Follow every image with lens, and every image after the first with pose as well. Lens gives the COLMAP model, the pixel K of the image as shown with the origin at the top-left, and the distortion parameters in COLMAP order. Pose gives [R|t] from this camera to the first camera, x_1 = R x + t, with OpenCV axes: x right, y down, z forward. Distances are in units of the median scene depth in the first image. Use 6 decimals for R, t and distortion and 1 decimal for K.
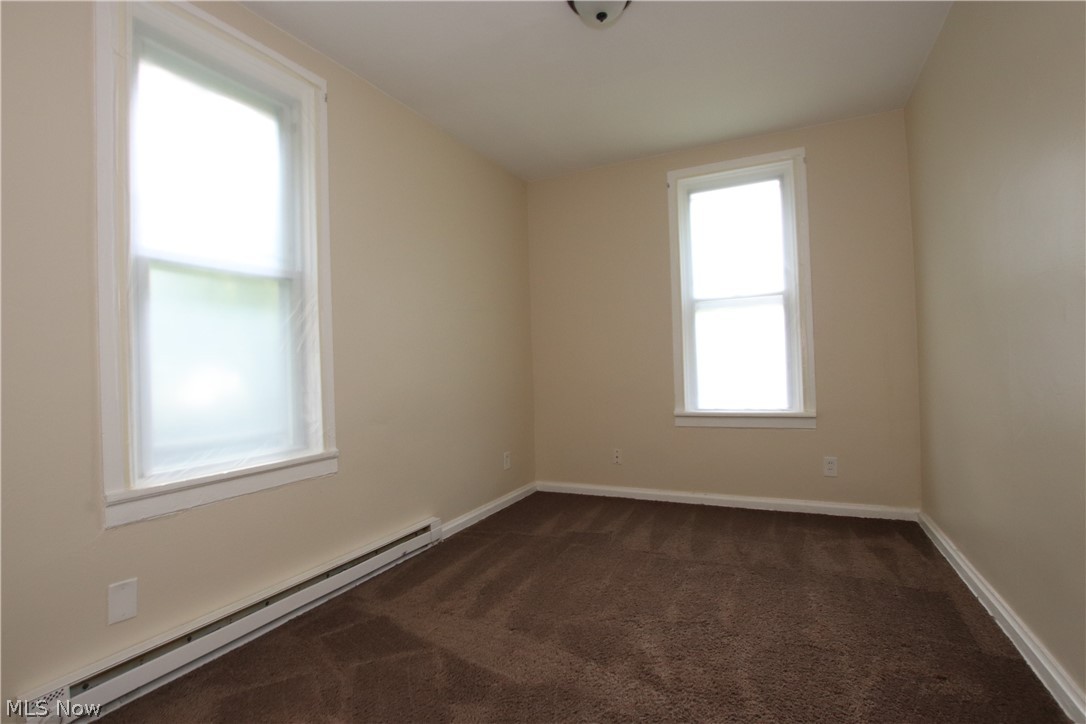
lens RADIAL K [[500.9, 0, 547.1], [0, 500.9, 365.5], [0, 0, 1]] dist [-0.029390, 0.000885]
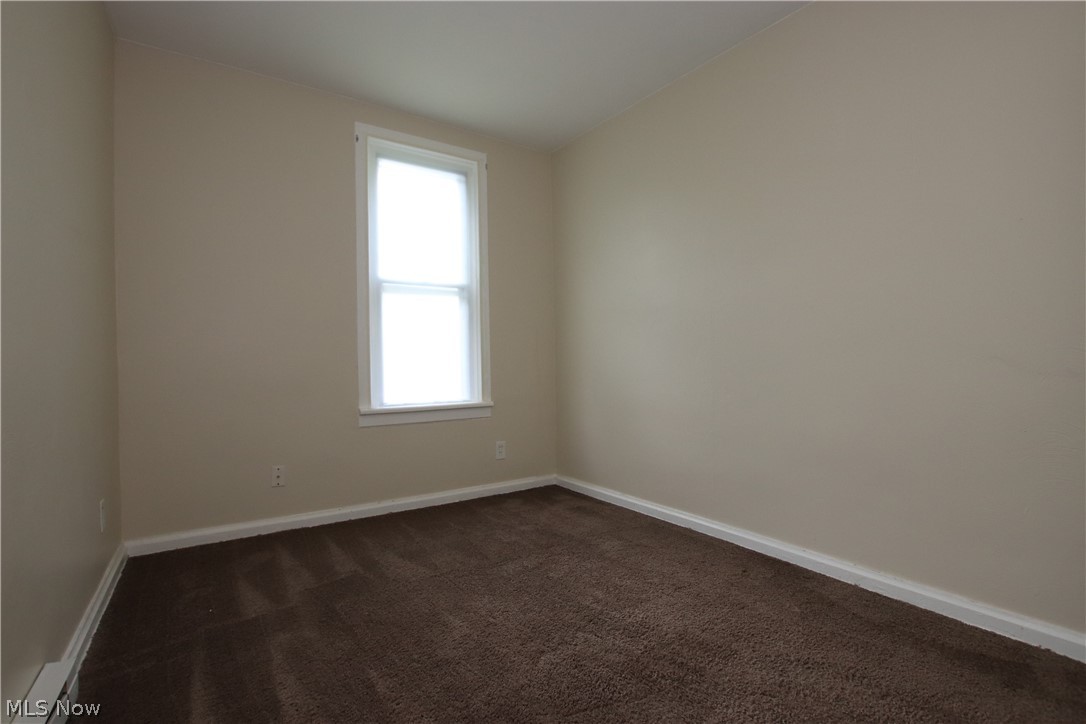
lens RADIAL K [[500.9, 0, 547.4], [0, 500.9, 364.8], [0, 0, 1]] dist [-0.029390, 0.000885]
pose [[0.507708, 0.019356, 0.861312, -0.329293], [-0.011920, 0.999810, -0.015442, 0.028926], [-0.861447, -0.002427, 0.507842, 0.333552]]
